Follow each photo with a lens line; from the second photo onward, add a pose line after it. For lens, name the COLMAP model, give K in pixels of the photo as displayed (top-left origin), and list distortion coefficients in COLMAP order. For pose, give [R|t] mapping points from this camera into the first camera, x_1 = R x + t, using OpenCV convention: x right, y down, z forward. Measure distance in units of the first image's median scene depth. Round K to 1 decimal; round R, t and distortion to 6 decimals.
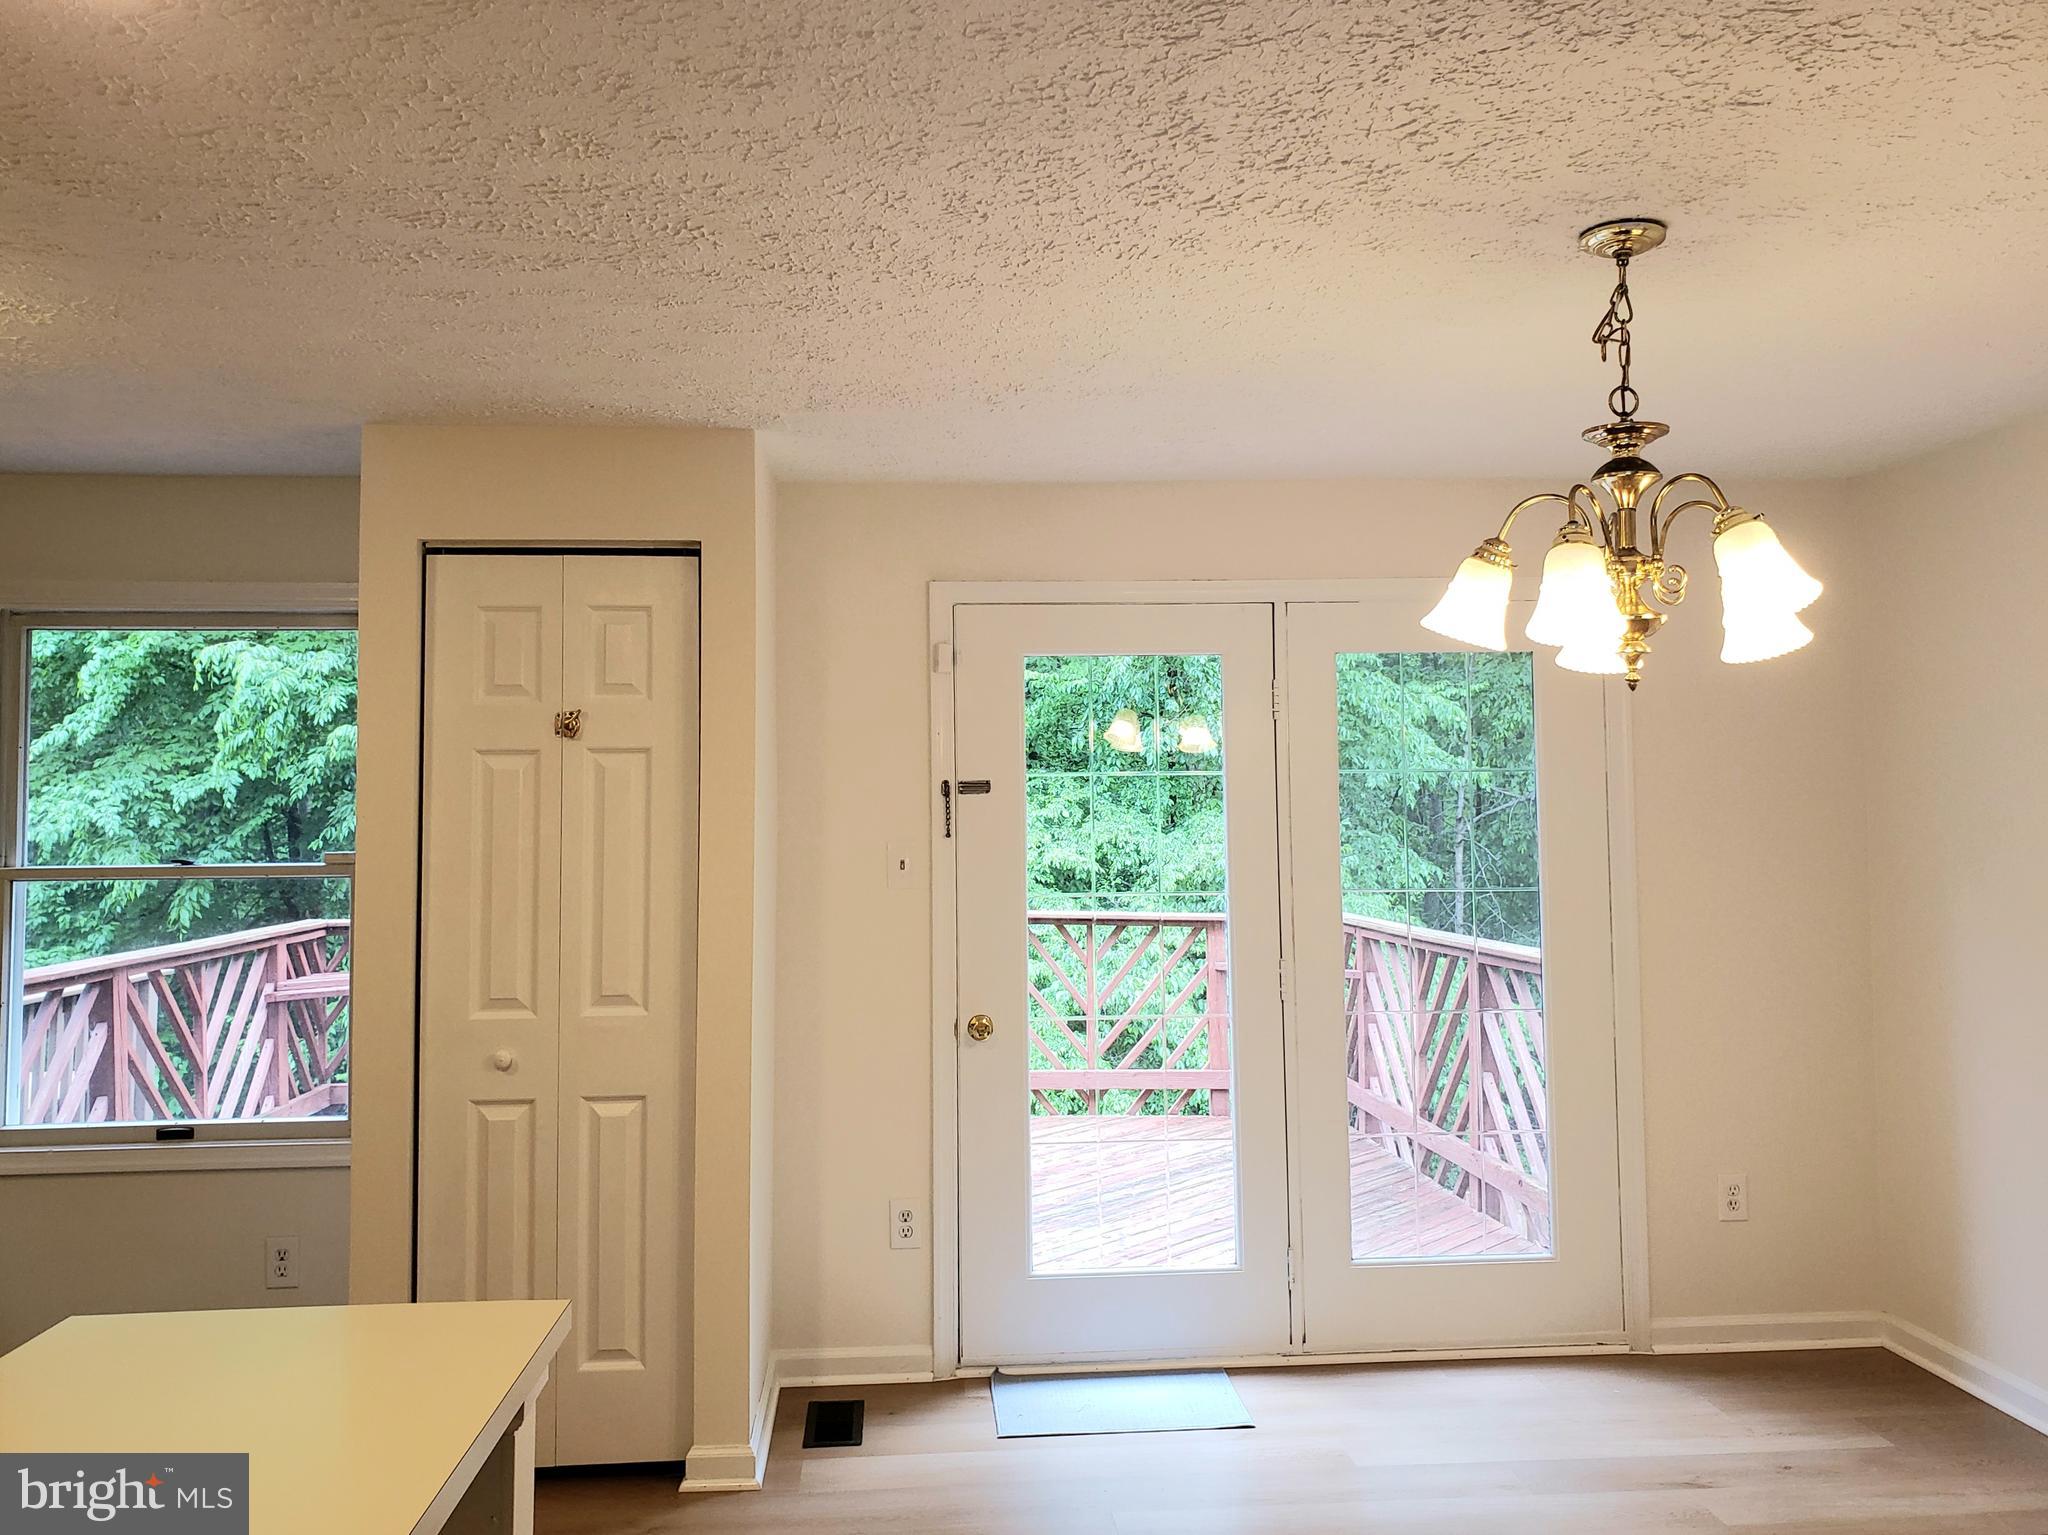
lens RADIAL K [[1530.7, 0, 1024.0], [0, 1530.7, 767.5], [0, 0, 1]] dist [0.003698, 0.001522]
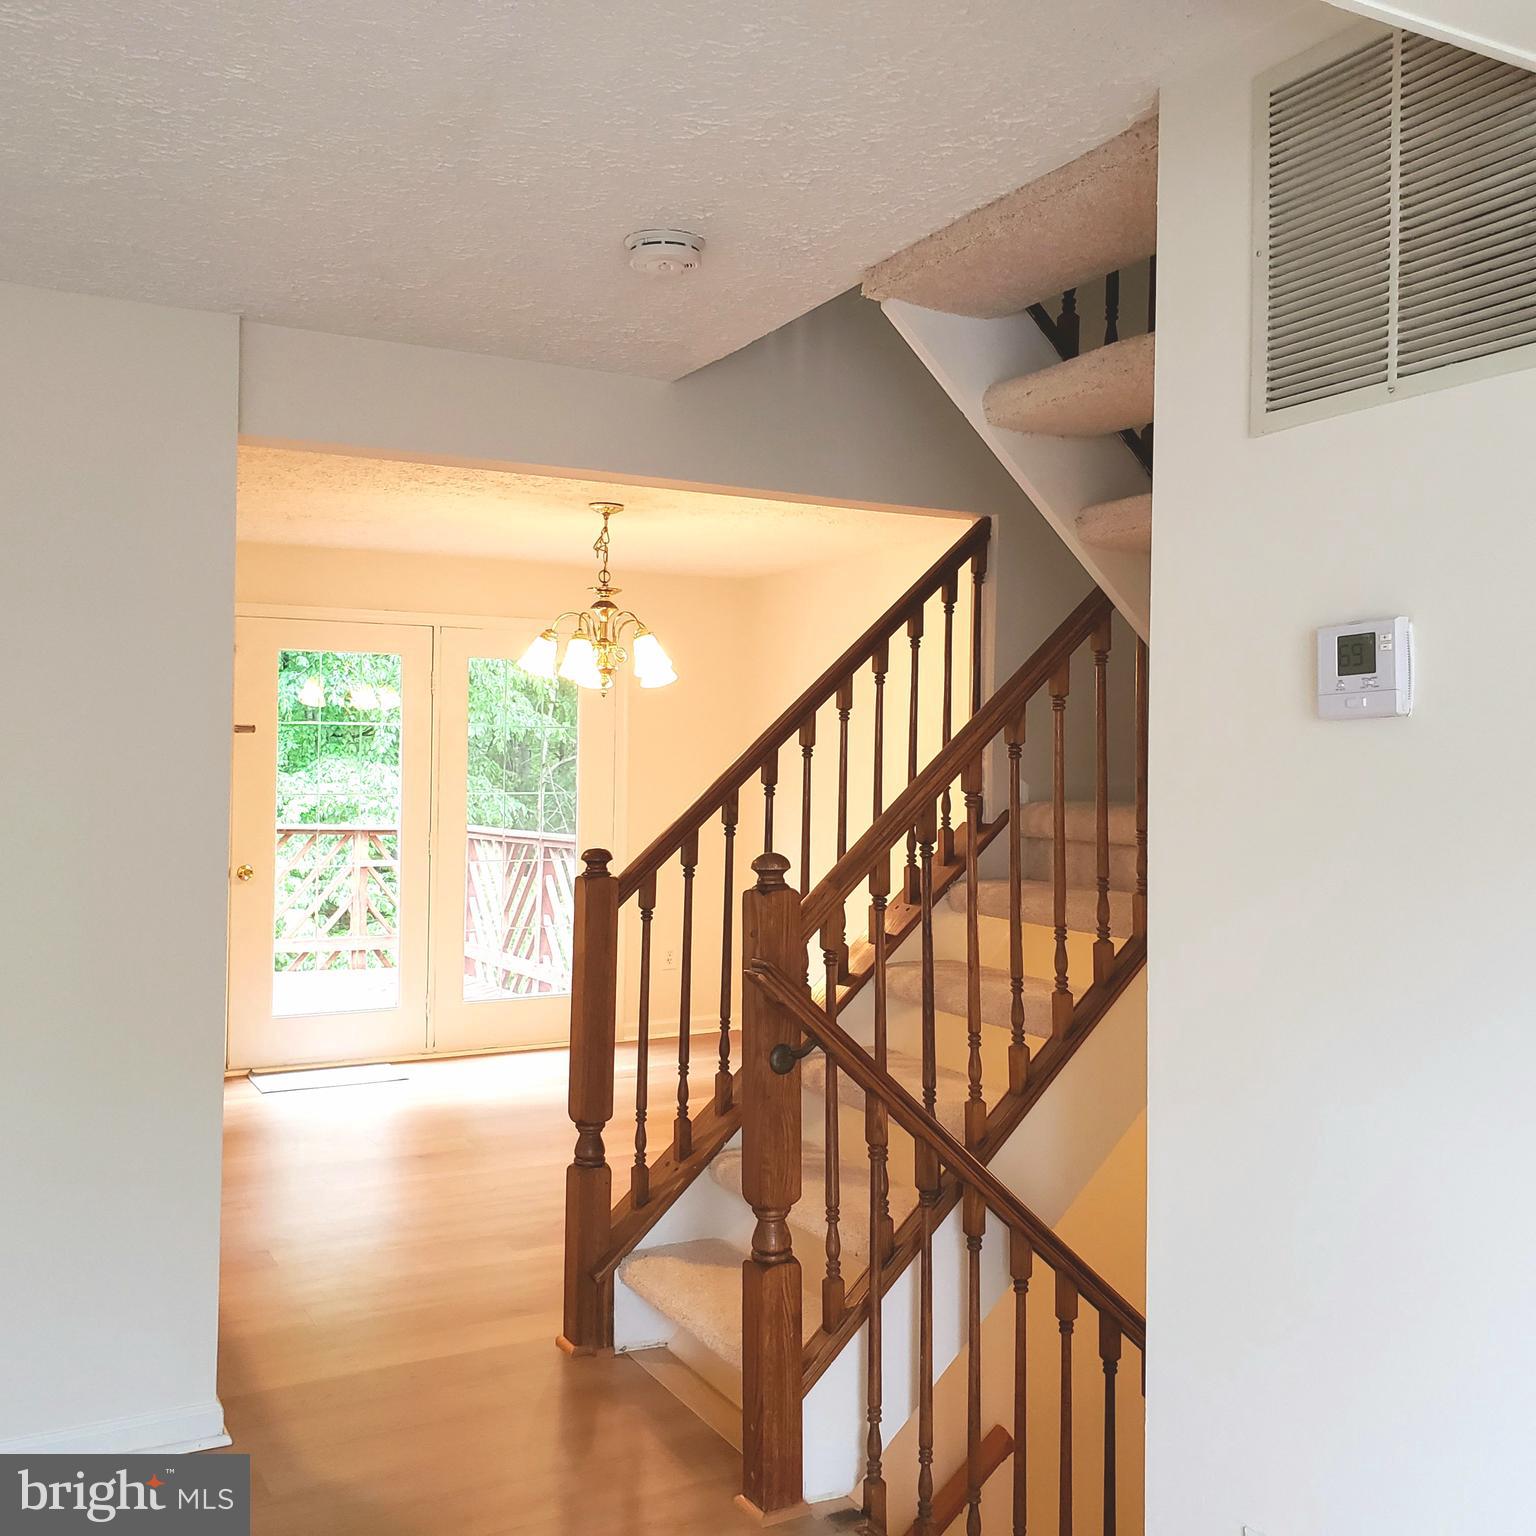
lens RADIAL K [[1530.4, 0, 768.4], [0, 1530.4, 690.5], [0, 0, 1]] dist [0.216617, -0.009333]
pose [[0.913006, 0.041739, 0.405804, -0.218009], [-0.034709, 0.999093, -0.024672, -0.006682], [-0.406466, 0.008441, 0.913627, -0.826661]]
